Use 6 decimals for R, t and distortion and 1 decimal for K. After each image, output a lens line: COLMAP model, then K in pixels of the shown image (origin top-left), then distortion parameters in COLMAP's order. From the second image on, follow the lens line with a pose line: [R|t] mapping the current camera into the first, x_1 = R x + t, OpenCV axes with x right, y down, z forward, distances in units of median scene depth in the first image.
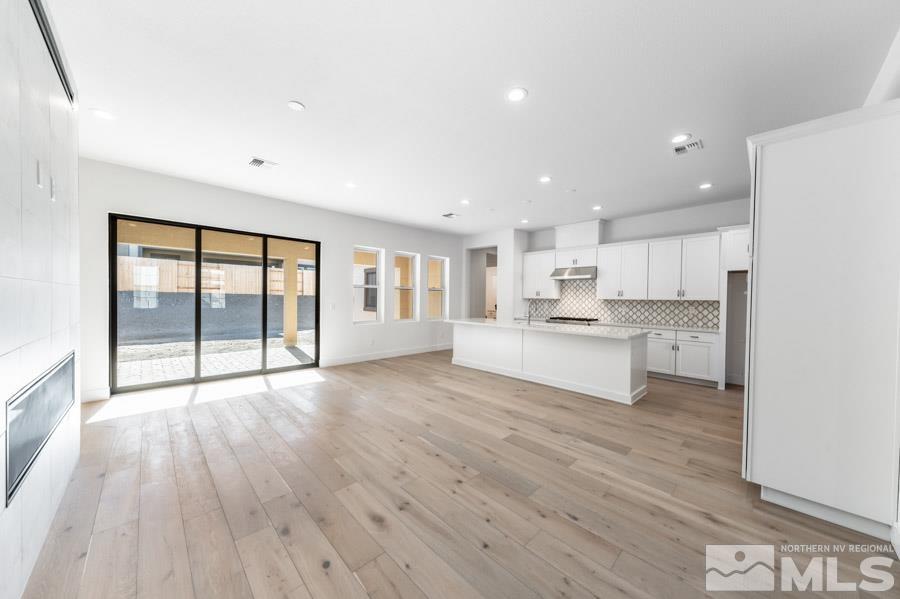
lens RADIAL K [[310.6, 0, 447.4], [0, 310.6, 299.9], [0, 0, 1]] dist [0.005803, -0.001384]
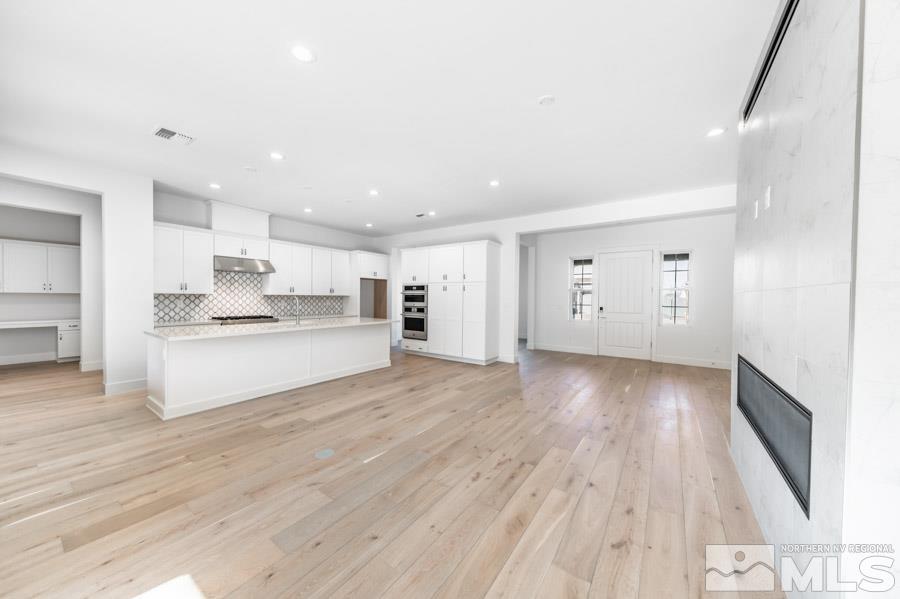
lens RADIAL K [[310.6, 0, 452.3], [0, 310.6, 301.0], [0, 0, 1]] dist [0.005803, -0.001384]
pose [[-0.196786, -0.027649, 0.980057, -0.598478], [-0.006492, 0.999617, 0.026897, -0.013117], [-0.980425, -0.001069, -0.196890, 0.637684]]
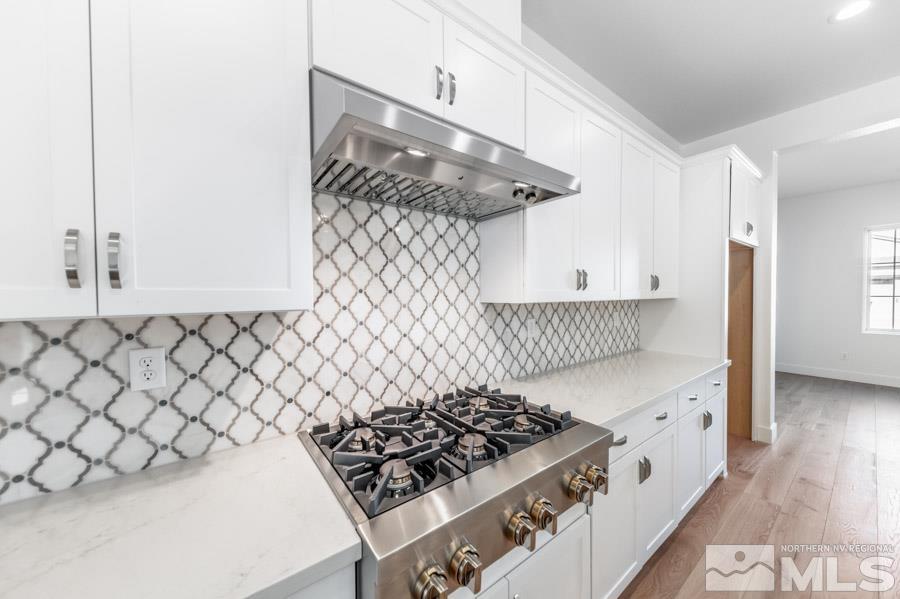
lens RADIAL K [[310.6, 0, 447.2], [0, 310.6, 301.1], [0, 0, 1]] dist [0.005803, -0.001384]
pose [[0.125653, -0.035719, 0.991431, 0.255472], [0.015002, 0.999306, 0.034101, -0.012540], [-0.991961, 0.010589, 0.126102, 1.042542]]
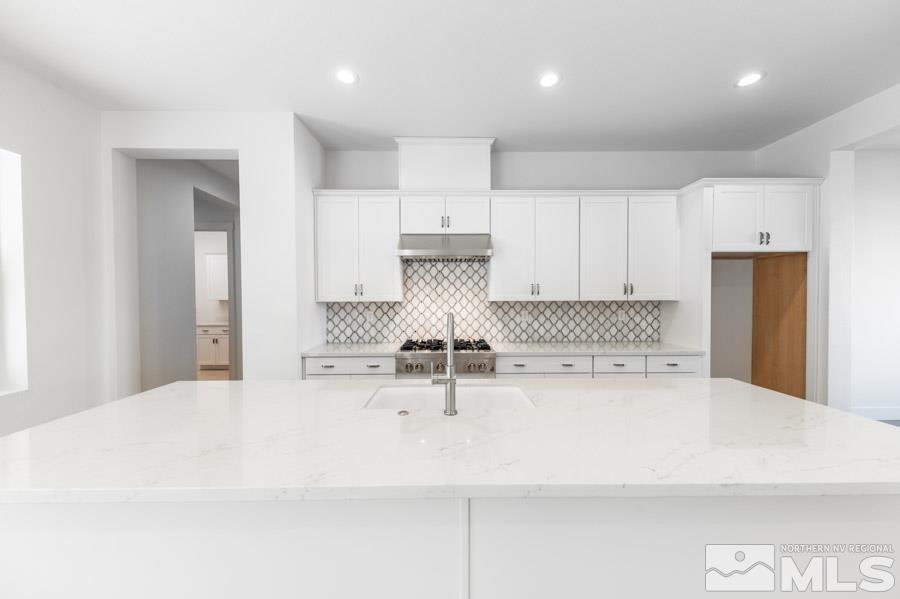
lens RADIAL K [[310.6, 0, 448.8], [0, 310.6, 302.7], [0, 0, 1]] dist [0.005803, -0.001384]
pose [[0.681245, -0.028933, 0.731484, 0.074270], [0.017517, 0.999577, 0.023223, -0.012649], [-0.731846, -0.003007, 0.681463, 0.723236]]
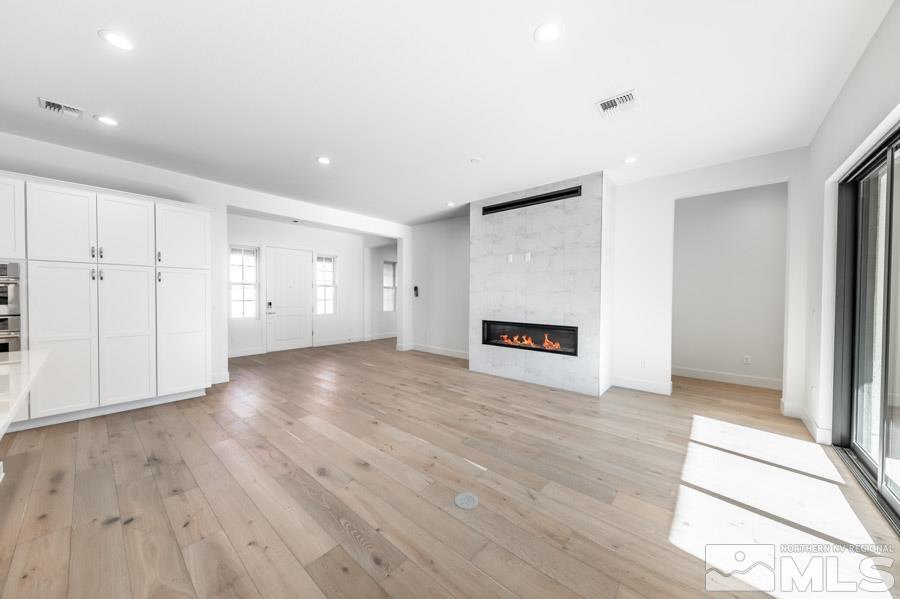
lens RADIAL K [[310.6, 0, 449.1], [0, 310.6, 298.5], [0, 0, 1]] dist [0.005803, -0.001384]
pose [[-0.995106, -0.016060, -0.097503, -0.100565], [-0.017668, 0.999721, 0.015646, -0.006185], [0.097224, 0.017292, -0.995112, 1.040046]]
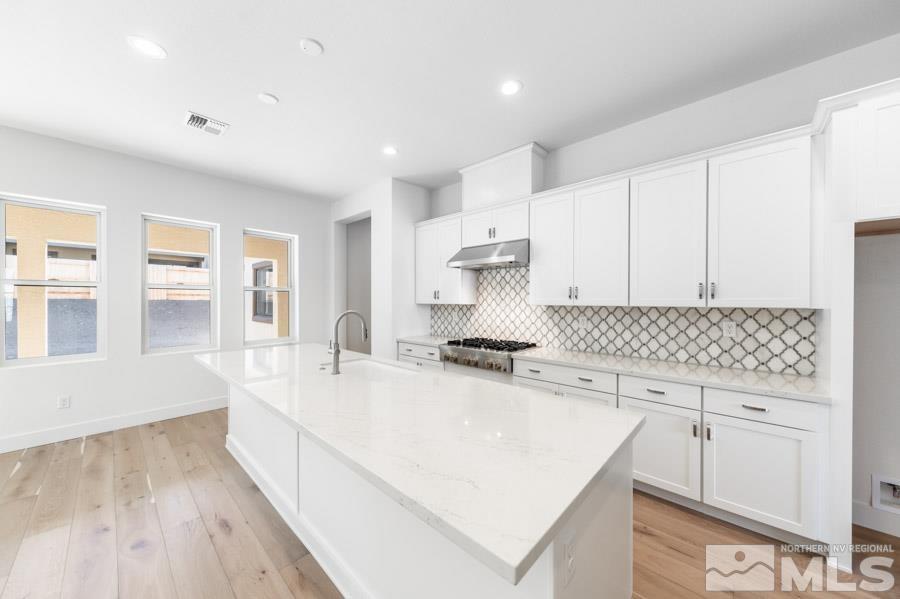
lens RADIAL K [[310.6, 0, 451.1], [0, 310.6, 305.4], [0, 0, 1]] dist [0.005803, -0.001384]
pose [[0.997856, -0.012202, 0.064293, 0.327095], [0.011622, 0.999888, 0.009384, -0.008109], [-0.064401, -0.008617, 0.997887, 0.520902]]
